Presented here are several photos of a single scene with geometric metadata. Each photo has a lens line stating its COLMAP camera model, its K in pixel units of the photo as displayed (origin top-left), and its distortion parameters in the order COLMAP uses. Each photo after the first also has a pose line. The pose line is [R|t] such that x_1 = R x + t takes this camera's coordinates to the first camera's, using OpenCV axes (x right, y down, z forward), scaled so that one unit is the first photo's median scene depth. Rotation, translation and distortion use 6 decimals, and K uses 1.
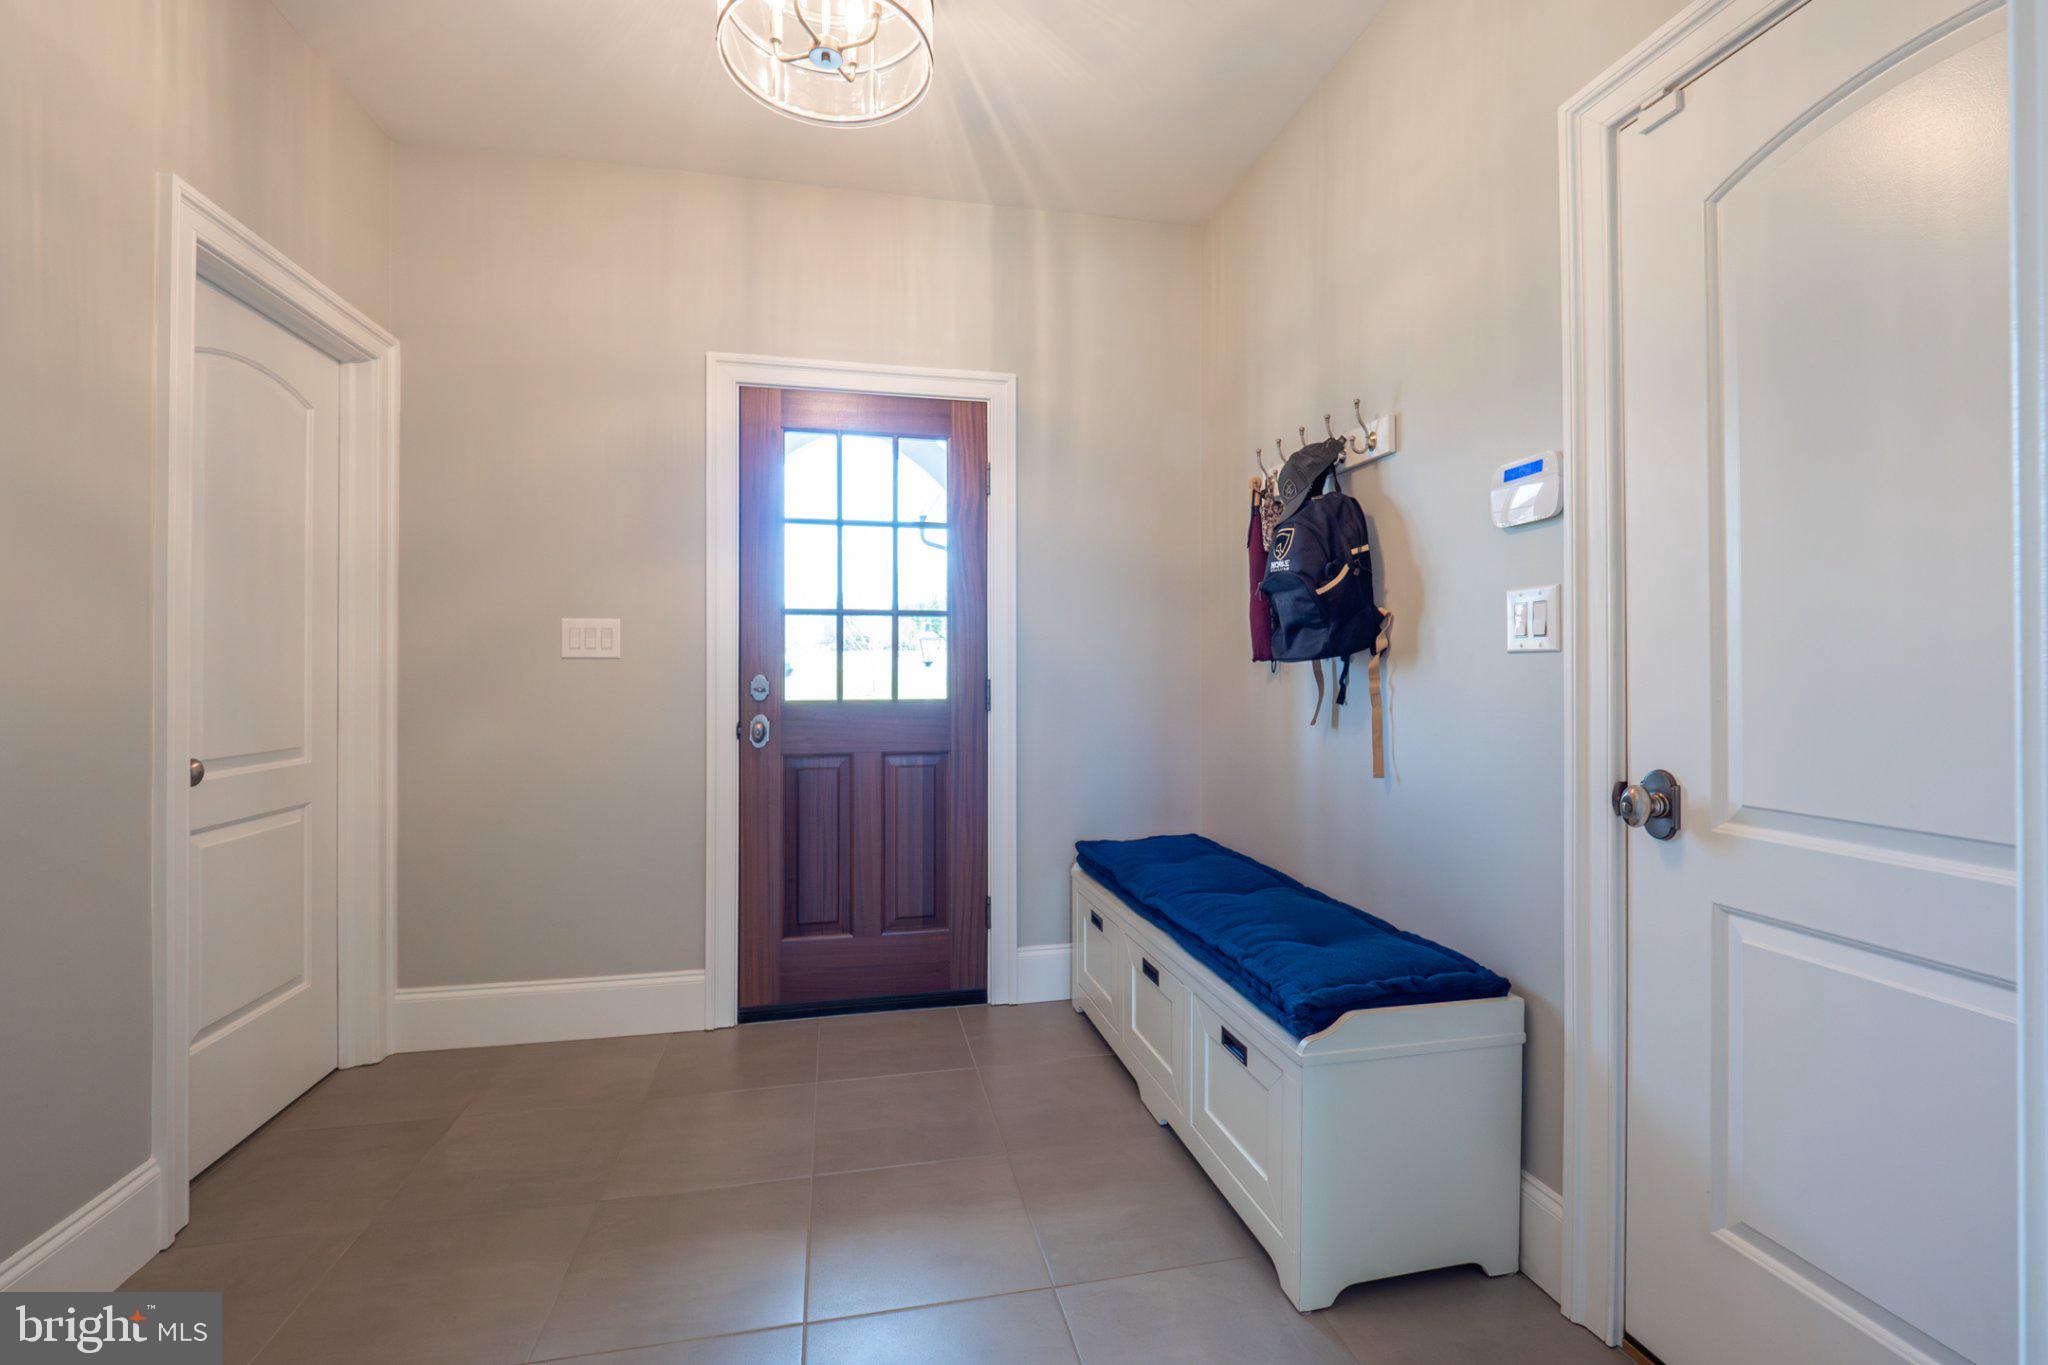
lens RADIAL K [[873.6, 0, 1013.0], [0, 873.6, 657.2], [0, 0, 1]] dist [-0.000767, -0.000629]
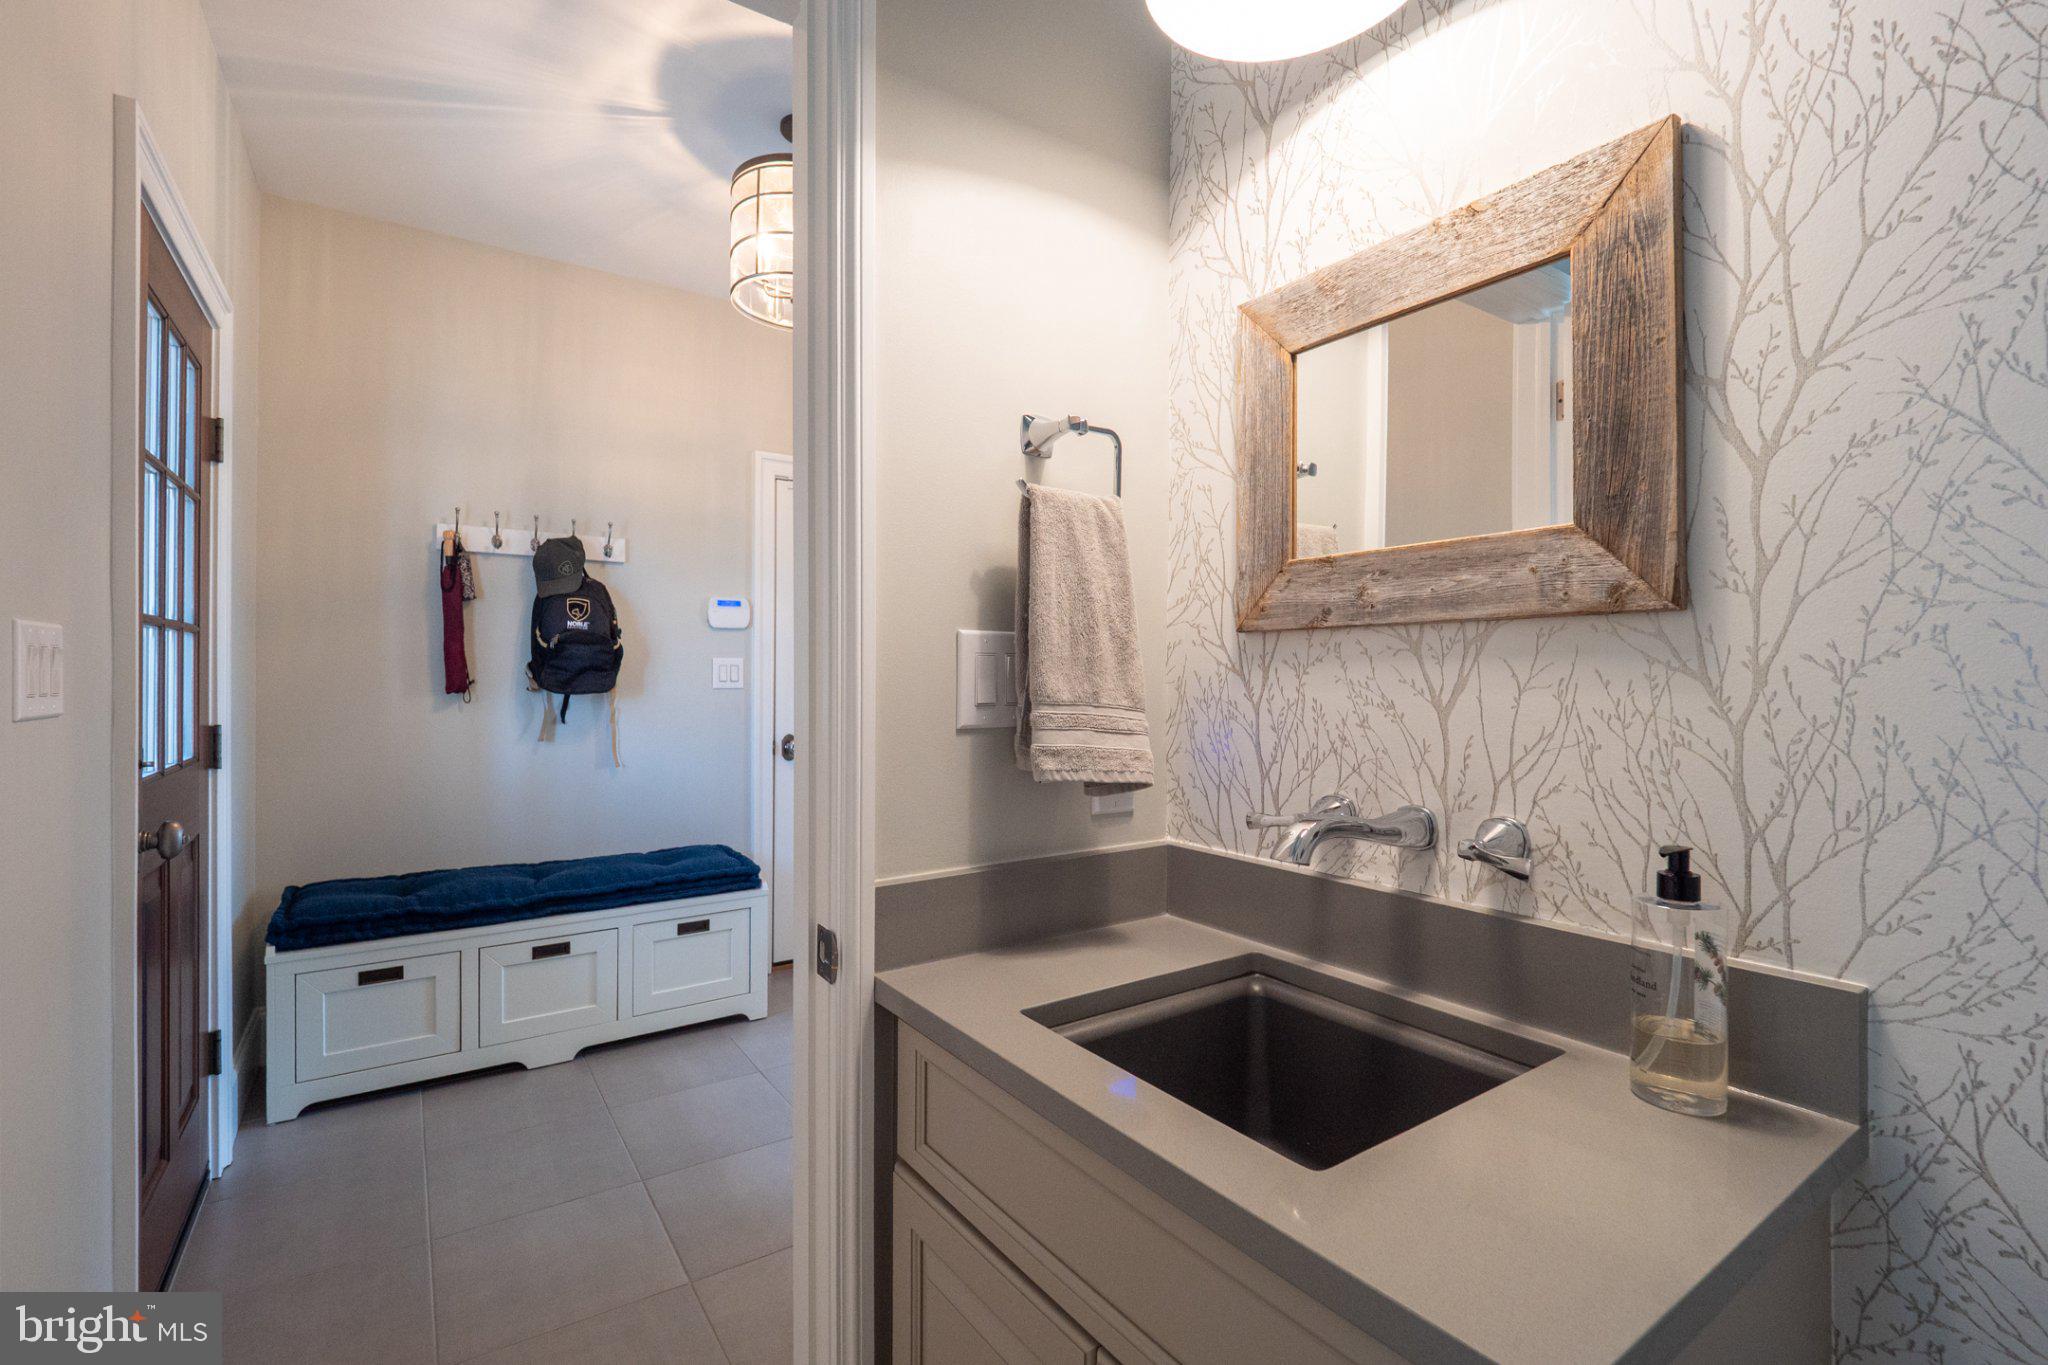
lens RADIAL K [[873.6, 0, 1013.0], [0, 873.6, 657.2], [0, 0, 1]] dist [-0.000767, -0.000629]
pose [[-0.388947, 0.023909, 0.920950, -1.273012], [-0.012301, 0.999439, -0.031142, -0.019395], [-0.921178, -0.023441, -0.388435, 0.926235]]
